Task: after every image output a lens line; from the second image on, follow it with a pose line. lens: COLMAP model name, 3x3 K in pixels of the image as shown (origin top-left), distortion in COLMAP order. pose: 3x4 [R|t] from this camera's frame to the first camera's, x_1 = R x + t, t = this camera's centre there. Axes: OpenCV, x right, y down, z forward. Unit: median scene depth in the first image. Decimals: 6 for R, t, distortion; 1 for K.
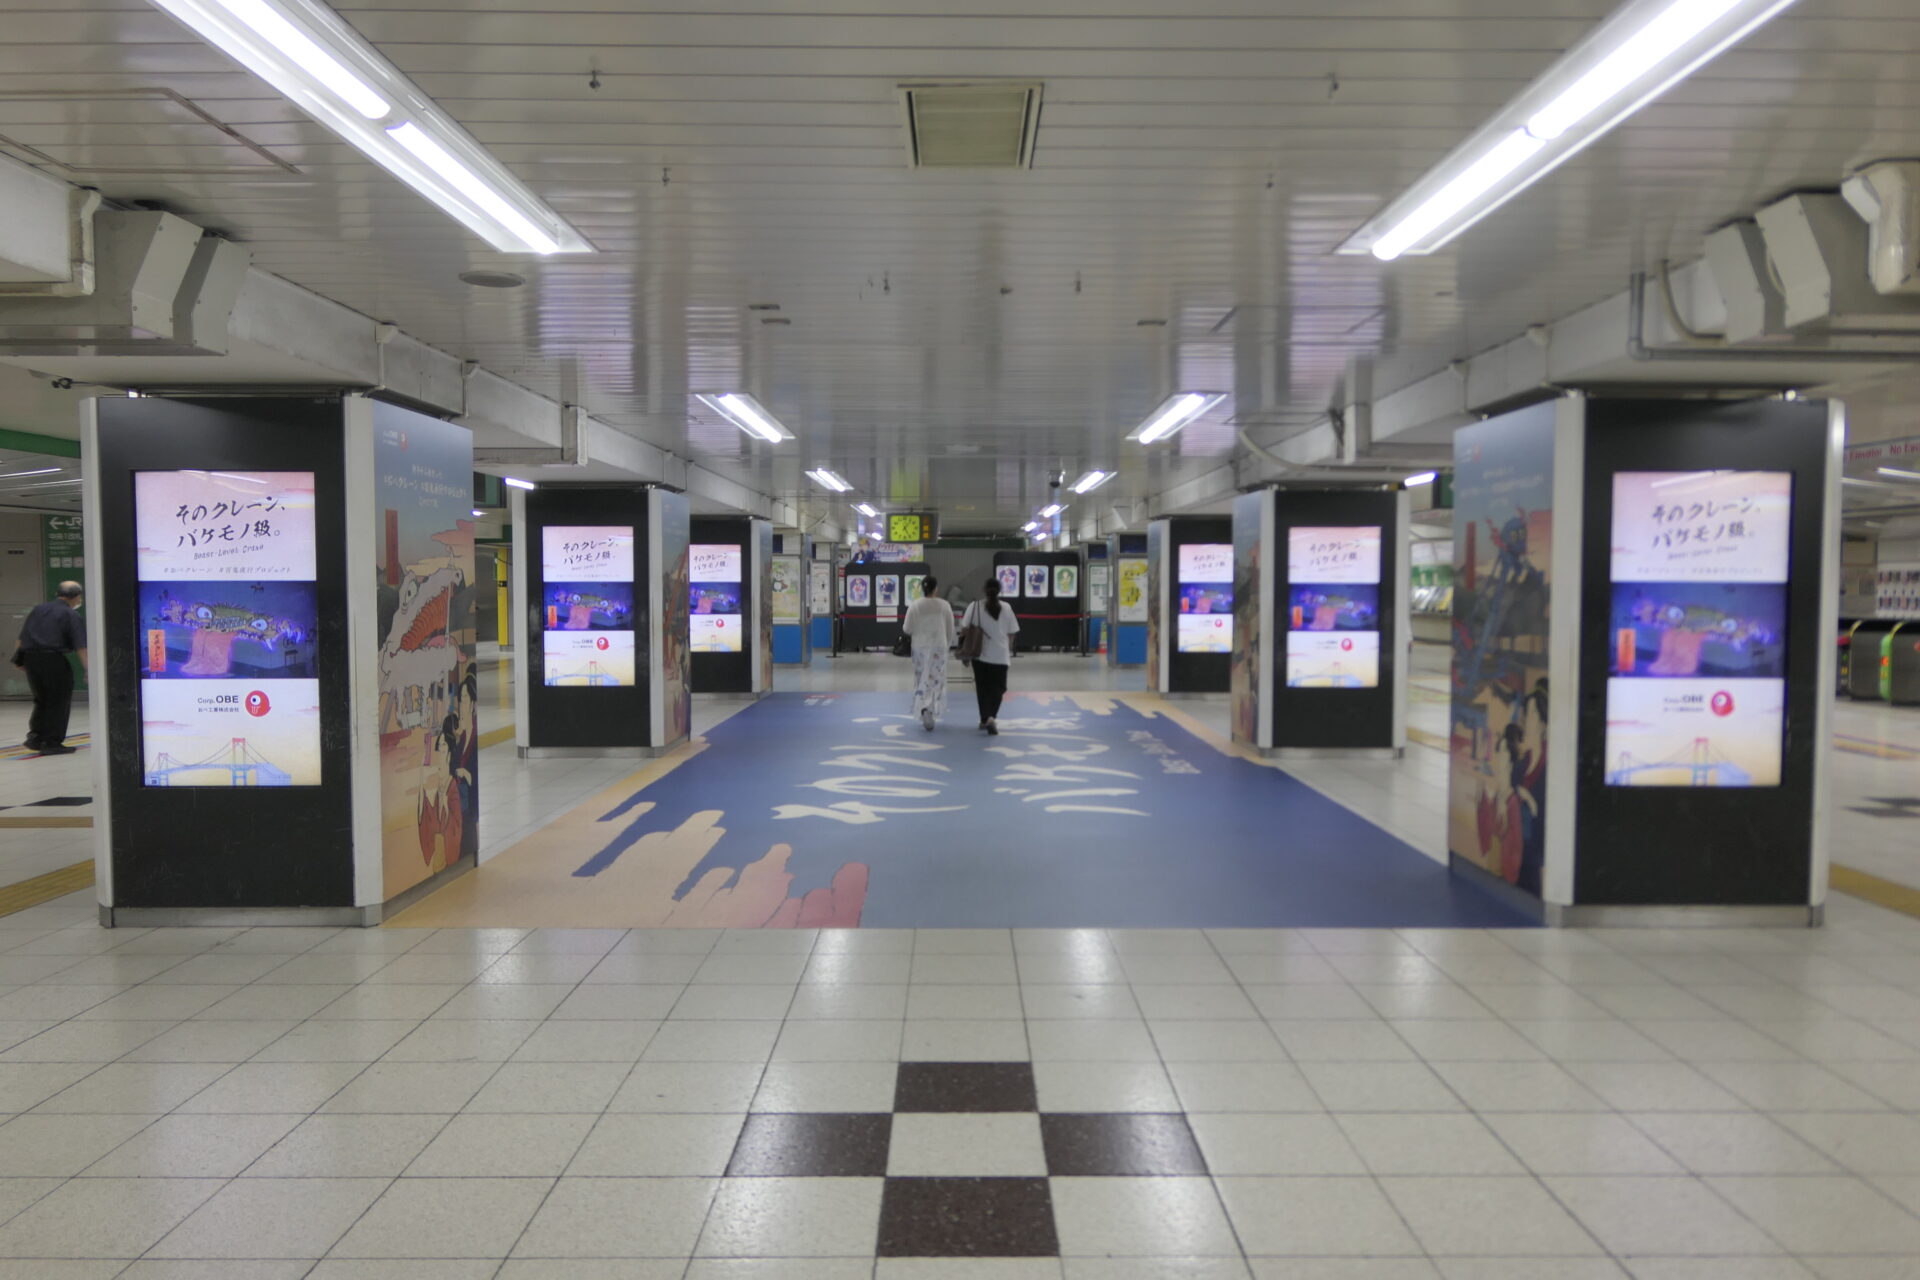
lens RADIAL K [[1345.2, 0, 946.0], [0, 1345.2, 649.3], [0, 0, 1]] dist [0.004860, -0.001782]
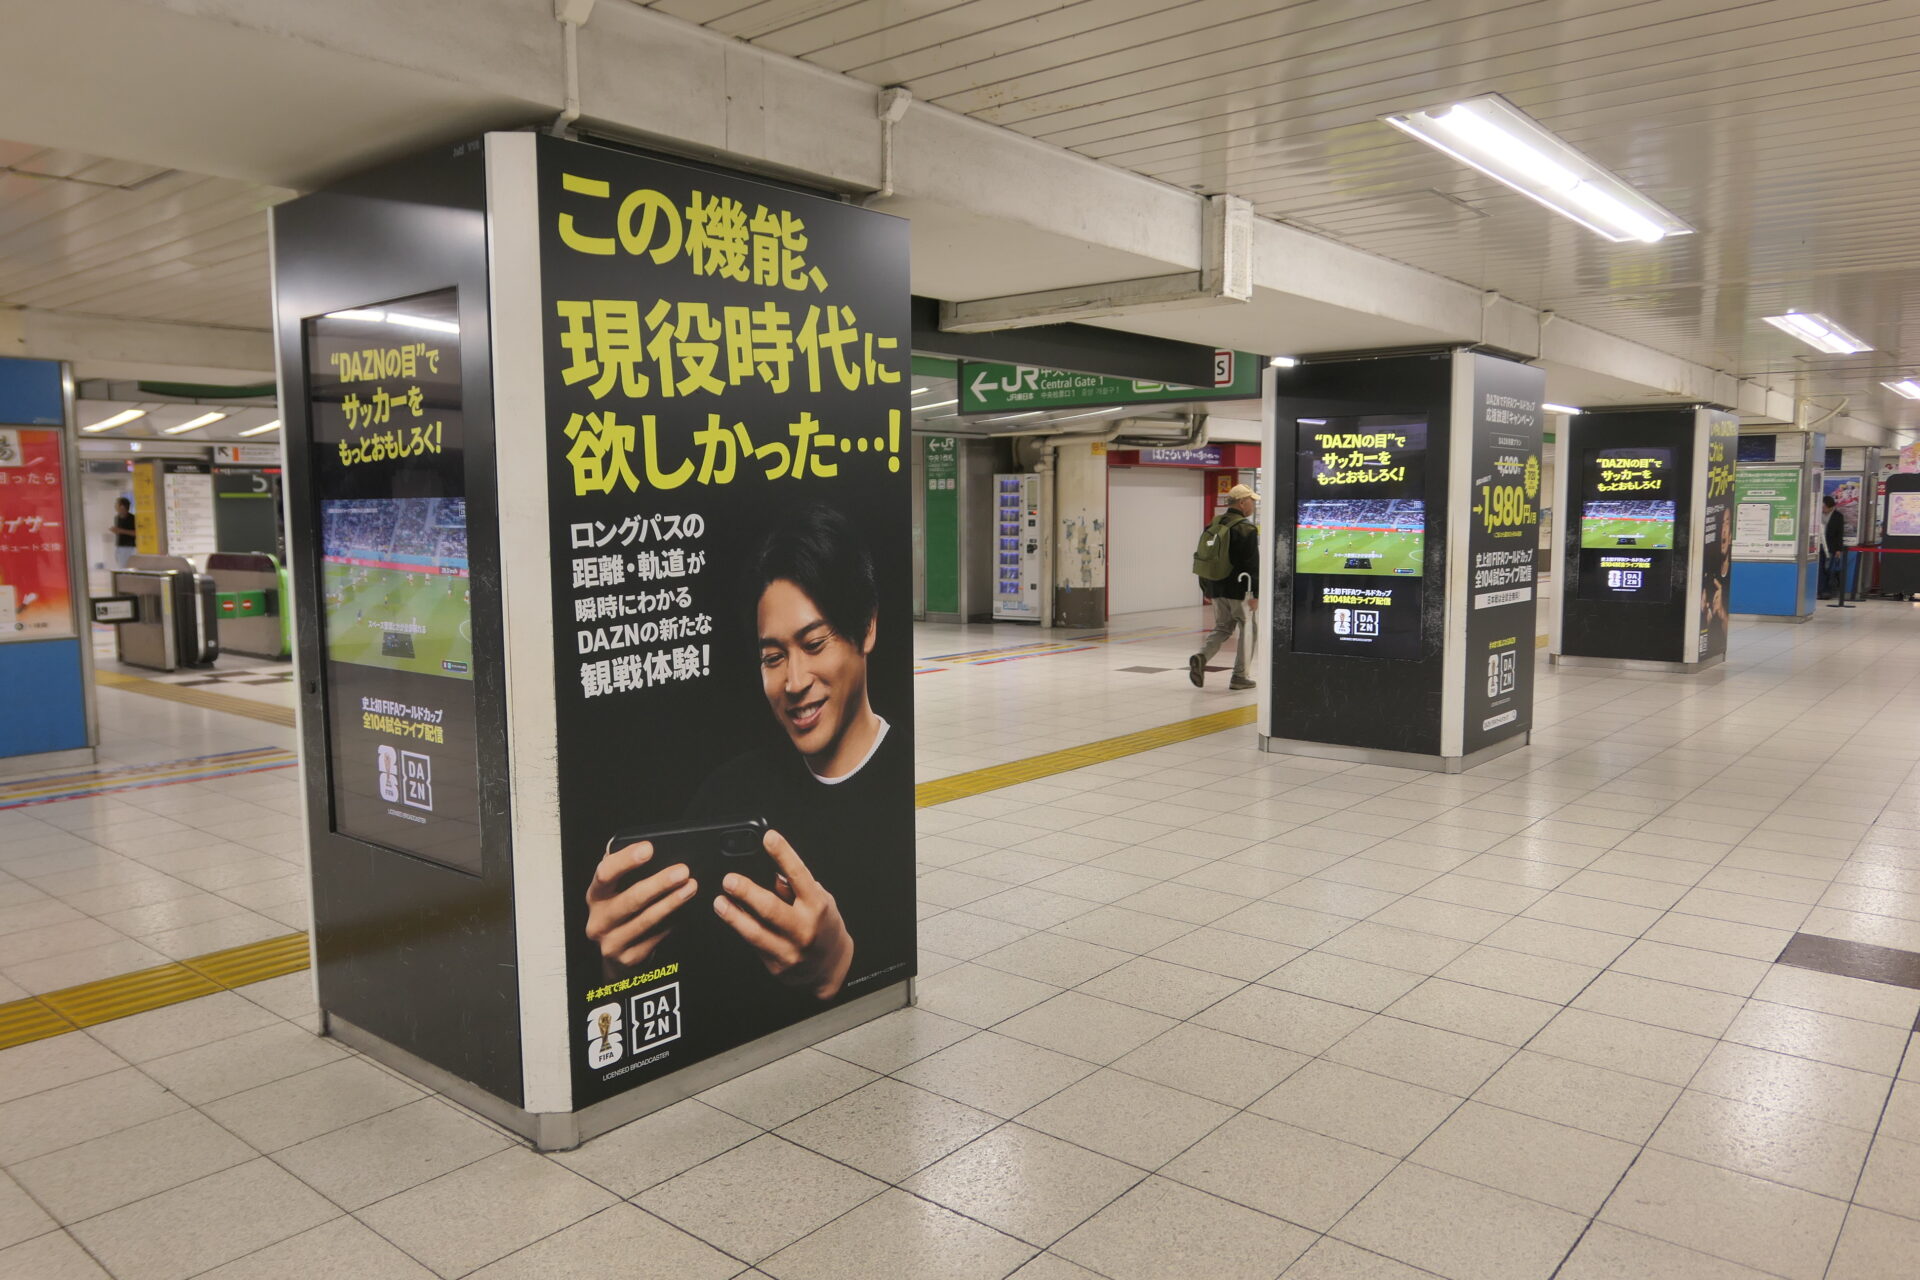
lens RADIAL K [[1350.3, 0, 967.0], [0, 1350.3, 645.7], [0, 0, 1]] dist [-0.011441, -0.002780]
pose [[0.771363, 0.059950, -0.633565, 0.018455], [-0.025484, 0.997664, 0.063375, -0.020719], [0.635885, -0.032740, 0.771089, 0.471352]]
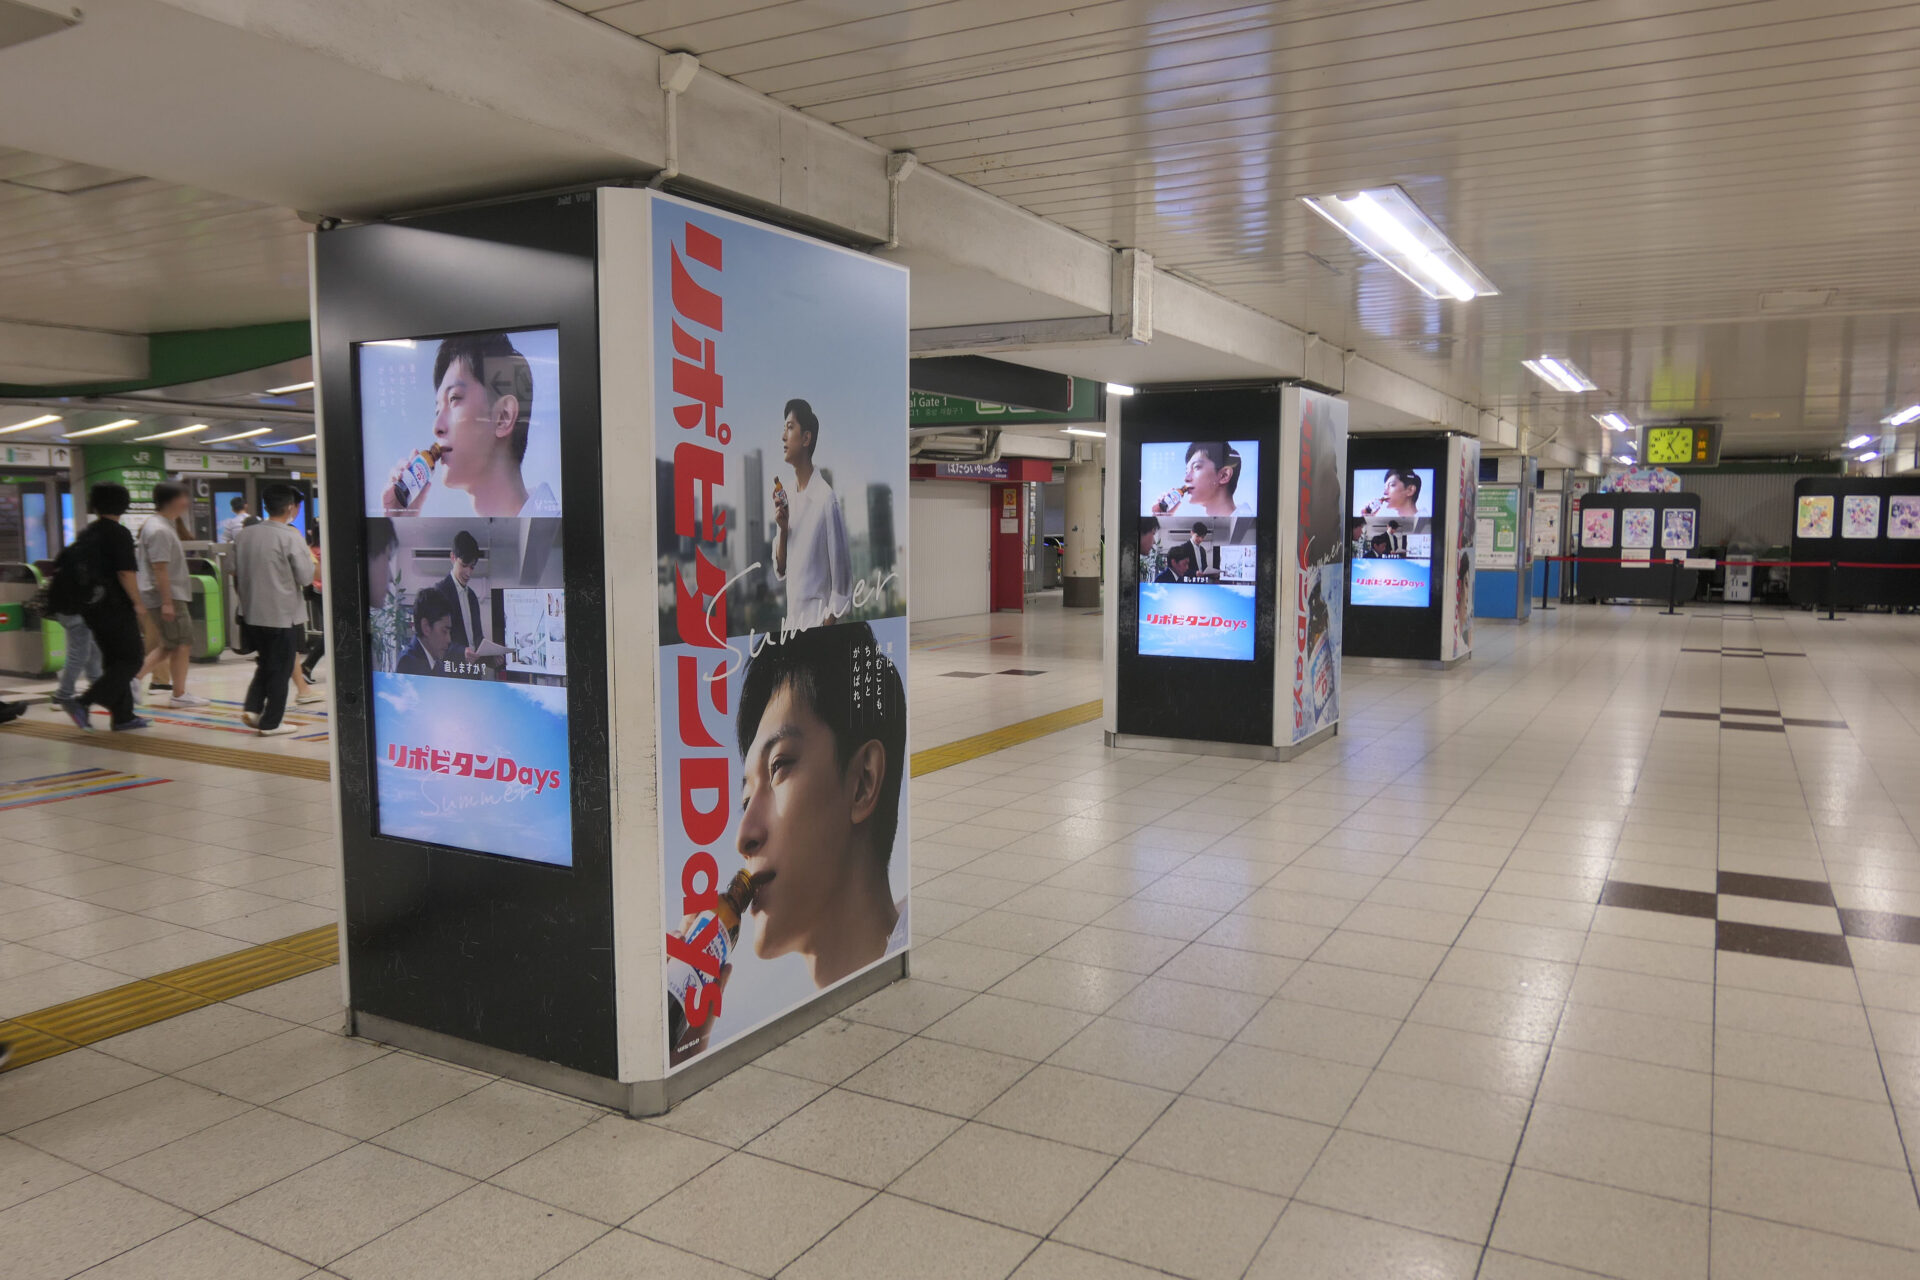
lens RADIAL K [[1343.8, 0, 968.2], [0, 1343.8, 643.9], [0, 0, 1]] dist [-0.004163, -0.003178]
pose [[0.876304, 0.046883, -0.479472, -0.023381], [-0.025239, 0.998354, 0.051492, -0.020509], [0.481097, -0.033021, 0.876045, 0.380644]]
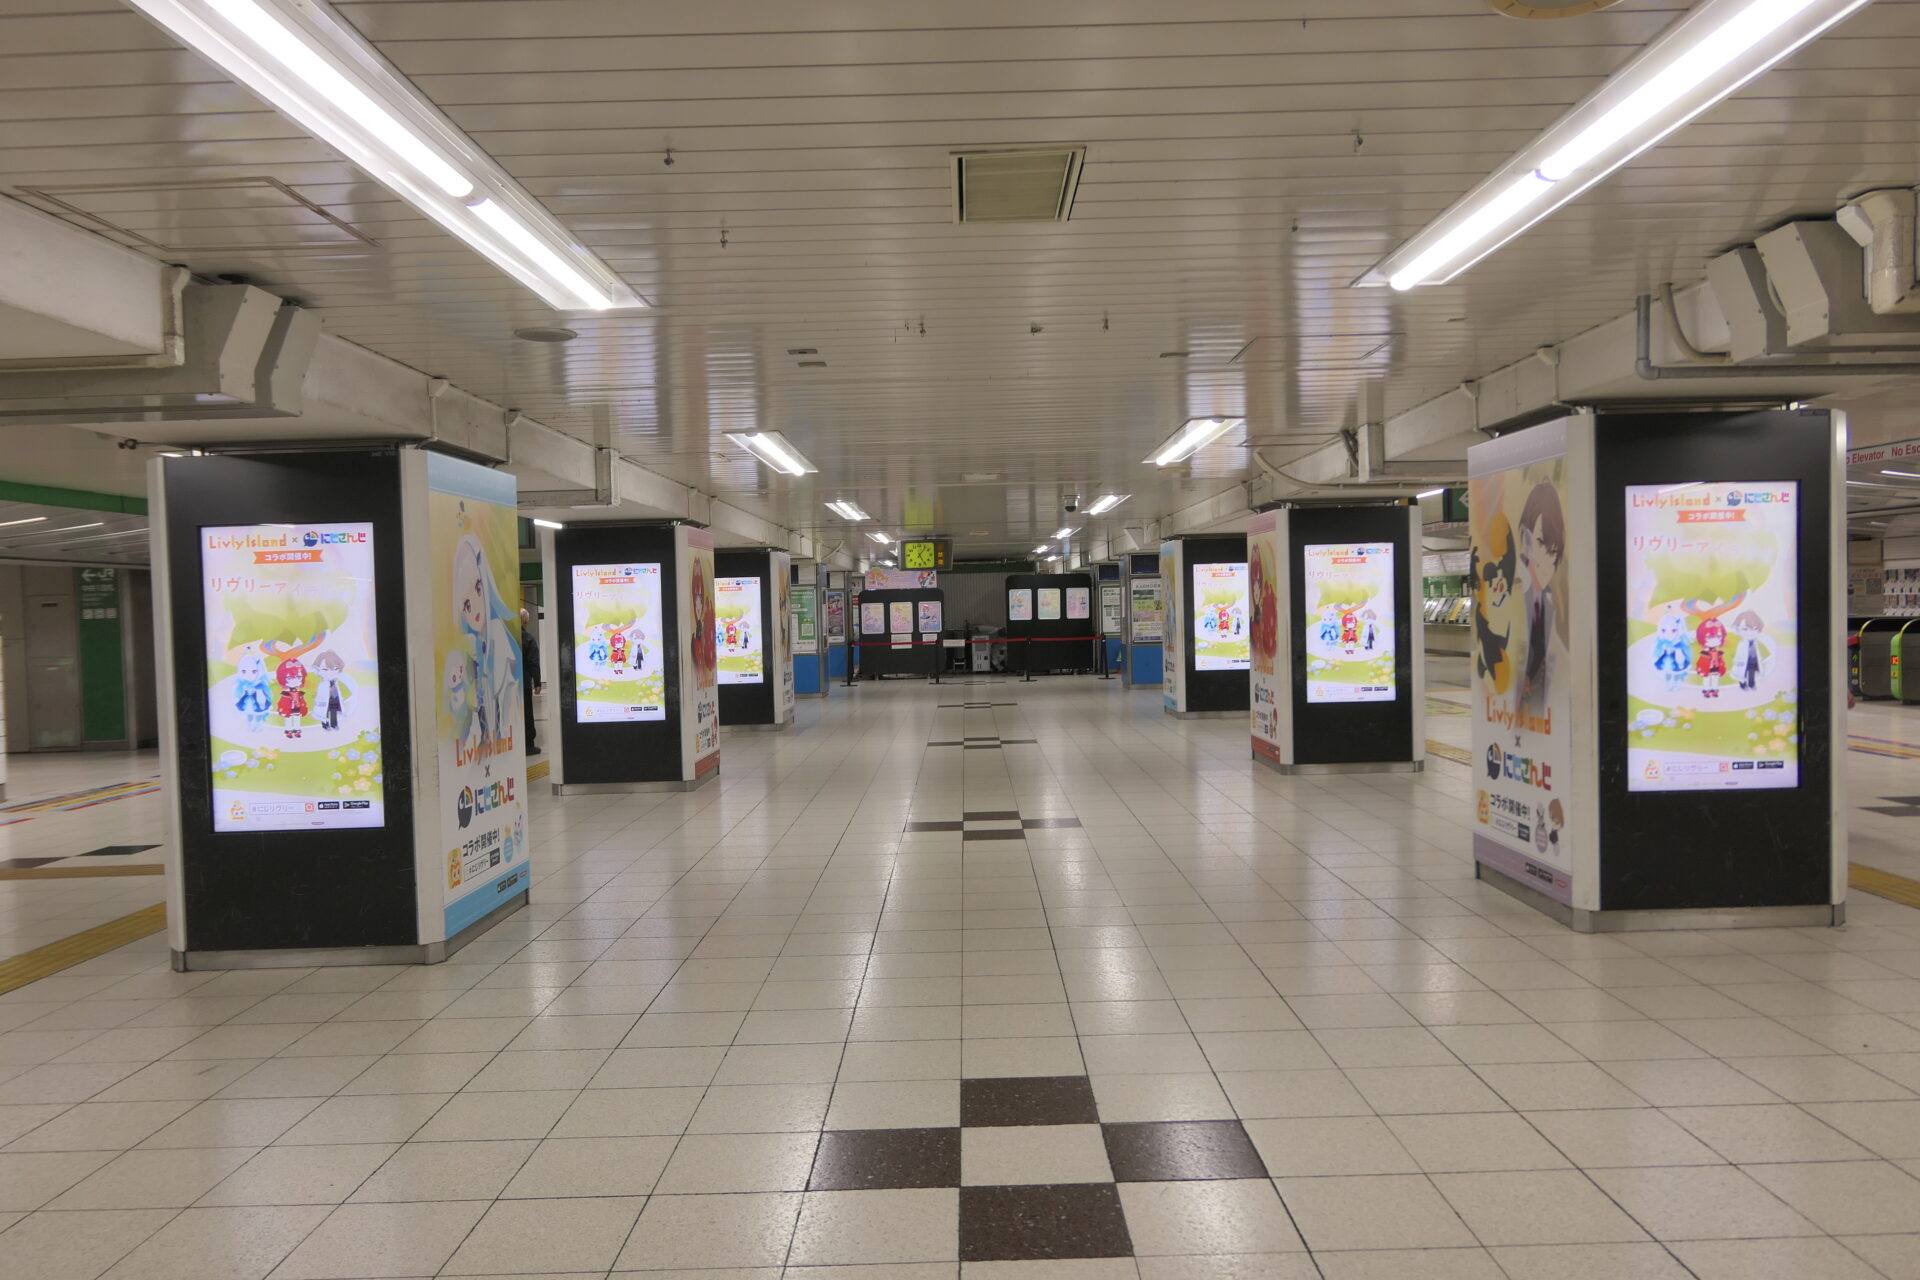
lens RADIAL K [[1346.2, 0, 949.5], [0, 1346.2, 639.1], [0, 0, 1]] dist [-0.001969, -0.000408]
pose [[0.999587, -0.028496, -0.003584, -0.015516], [0.028396, 0.999275, -0.025352, -0.002099], [0.004304, 0.025239, 0.999672, -0.020635]]
